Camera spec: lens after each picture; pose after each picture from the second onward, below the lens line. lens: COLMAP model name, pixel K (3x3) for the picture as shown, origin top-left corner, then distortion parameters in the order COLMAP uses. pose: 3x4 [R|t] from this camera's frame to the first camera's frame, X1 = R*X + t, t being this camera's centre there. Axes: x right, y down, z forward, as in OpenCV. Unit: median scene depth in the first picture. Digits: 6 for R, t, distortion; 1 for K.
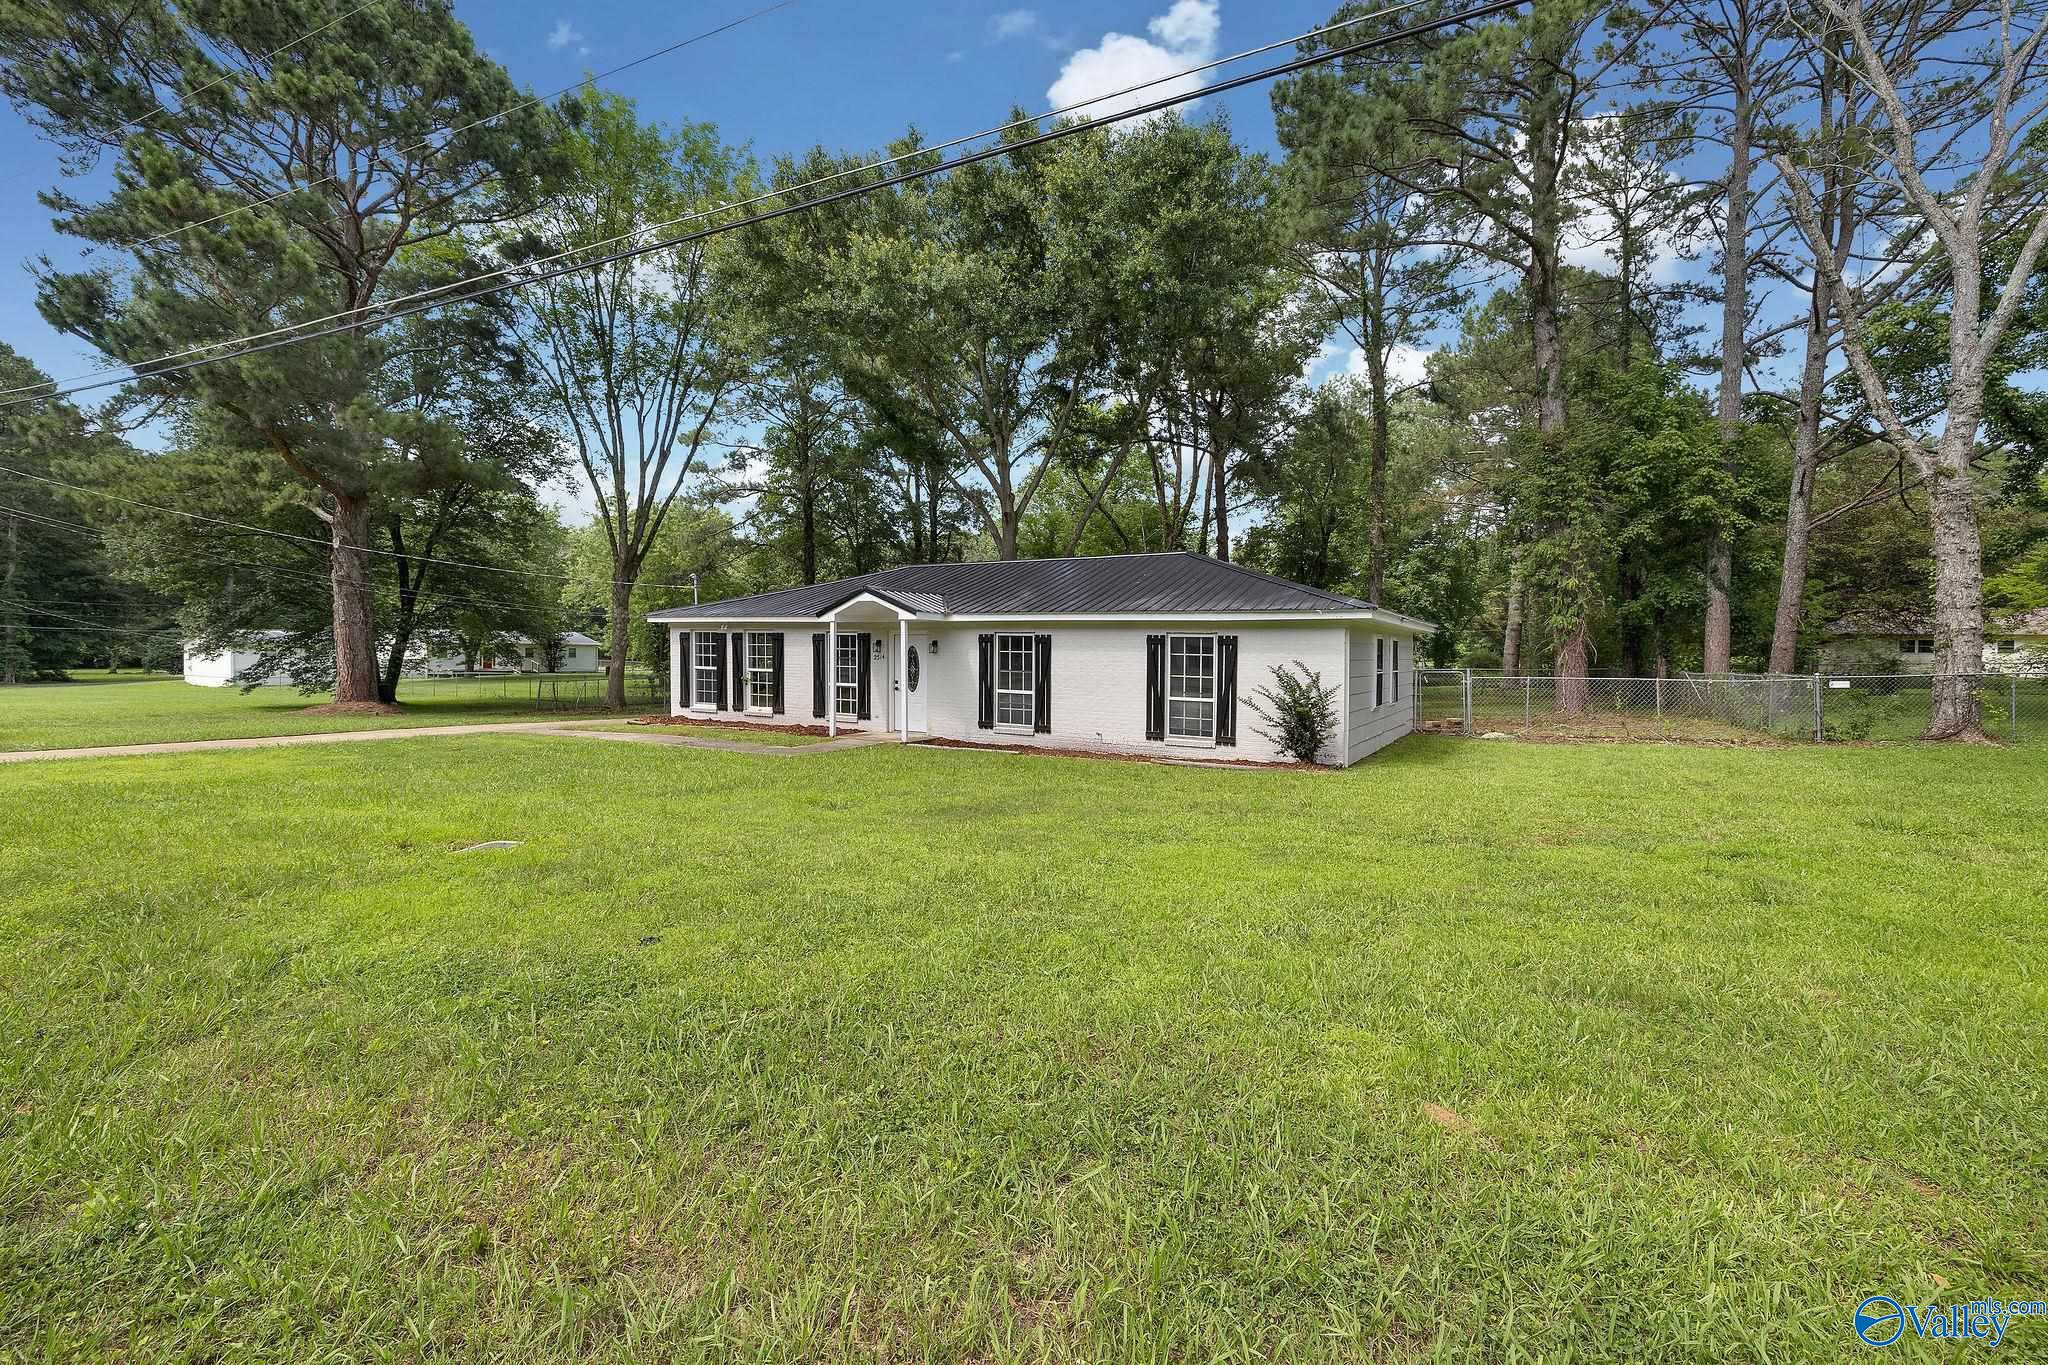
lens RADIAL K [[840.4, 0, 991.2], [0, 840.4, 684.5], [0, 0, 1]] dist [0.002477, 0.000214]
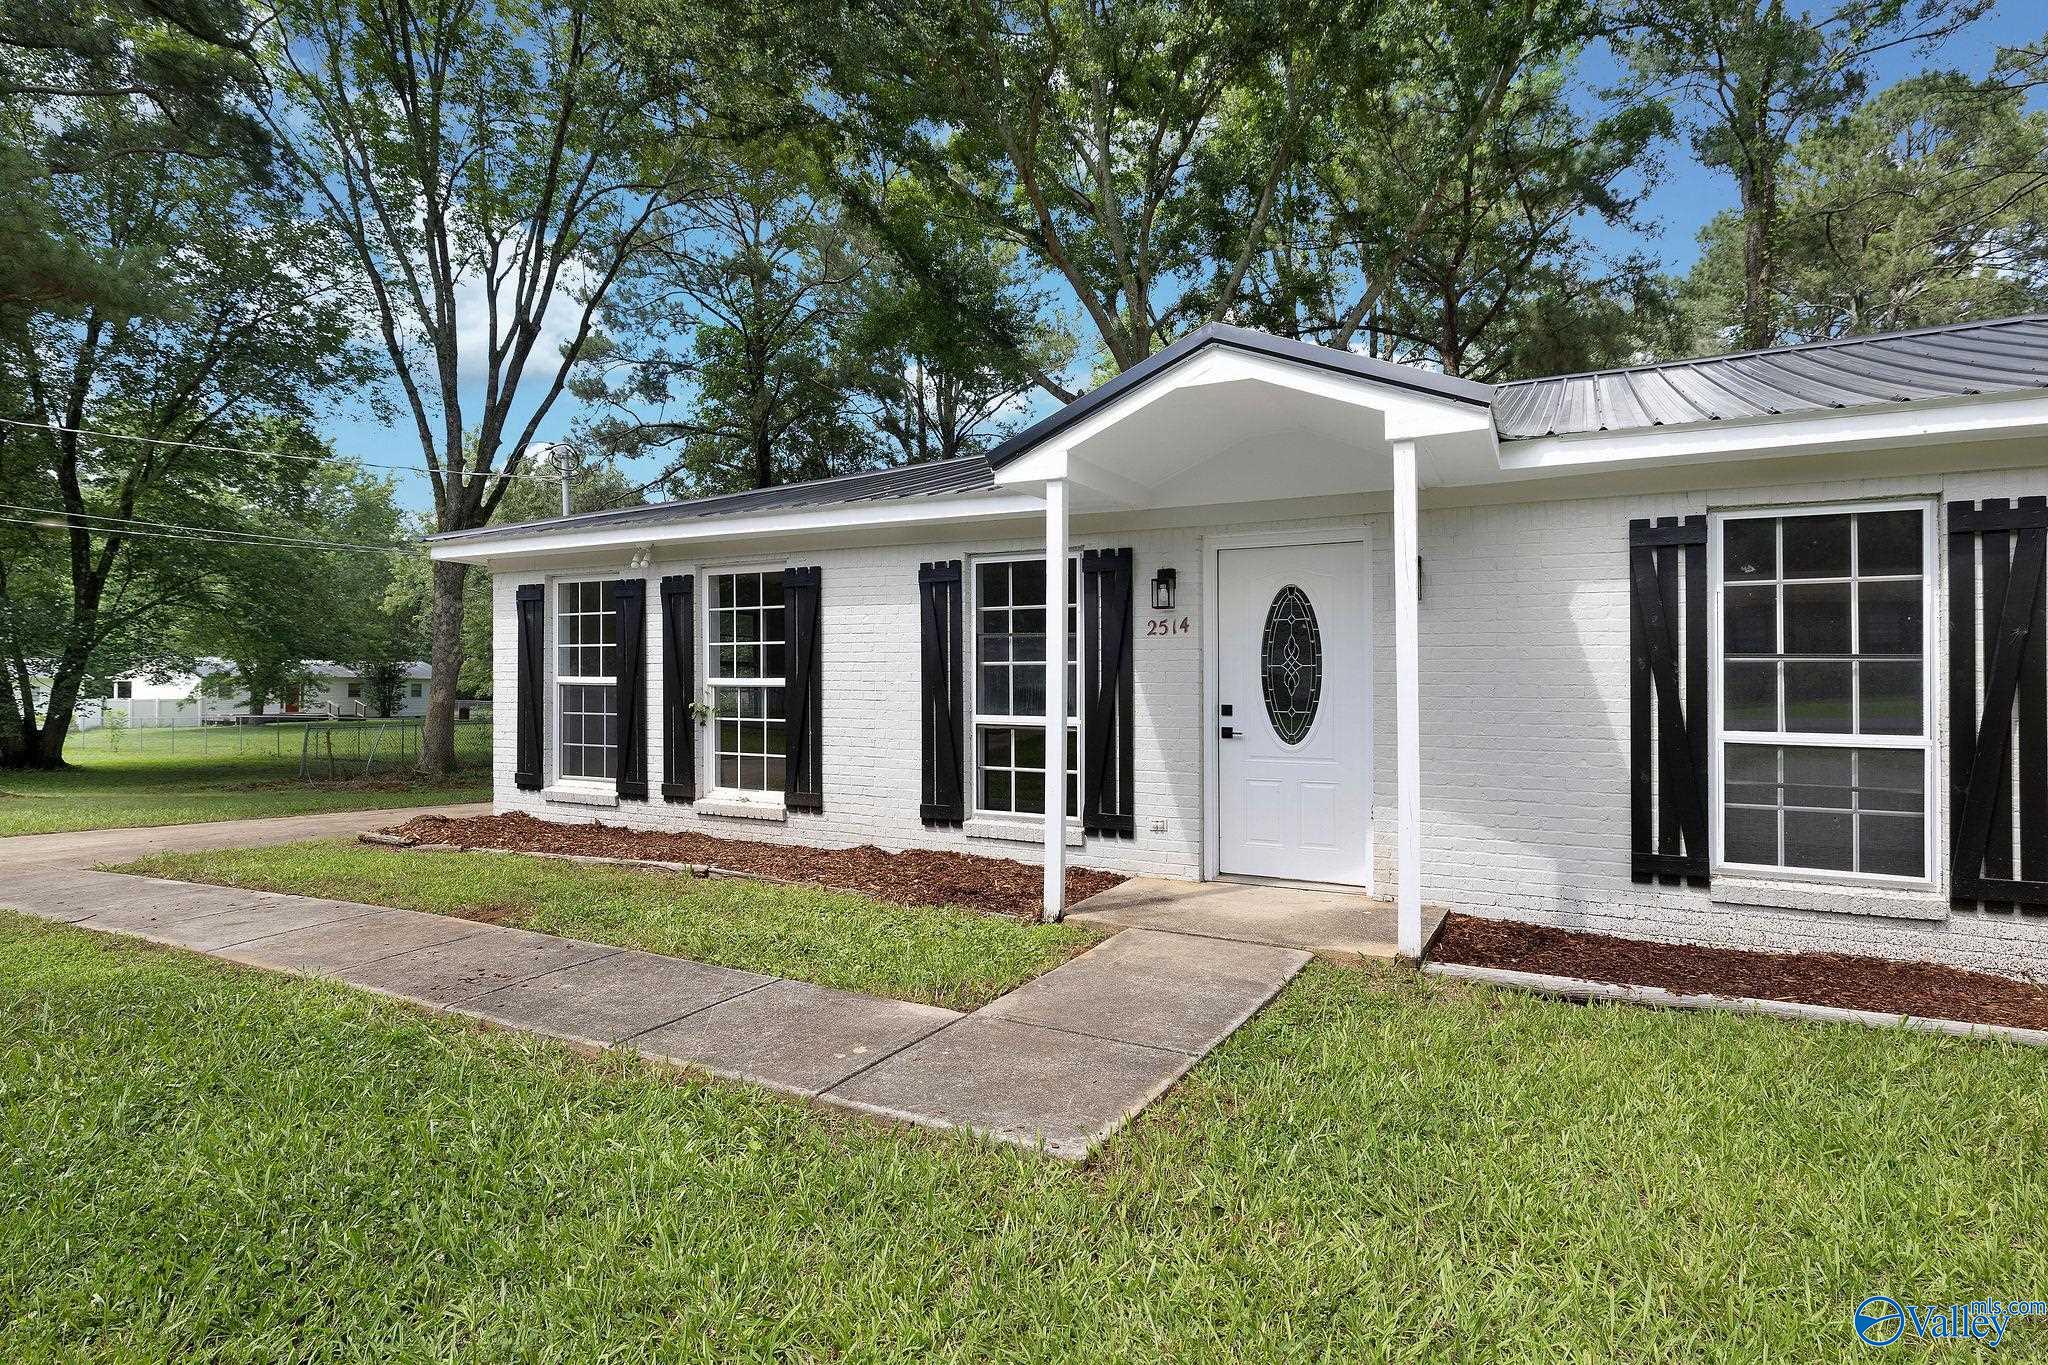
lens RADIAL K [[1060.4, 0, 979.8], [0, 1060.4, 674.9], [0, 0, 1]] dist [-0.000533, 0.000392]
pose [[0.999863, -0.008480, 0.014239, -0.184138], [0.009196, 0.998657, -0.050986, 0.002897], [-0.013788, 0.051110, 0.998598, 0.563040]]
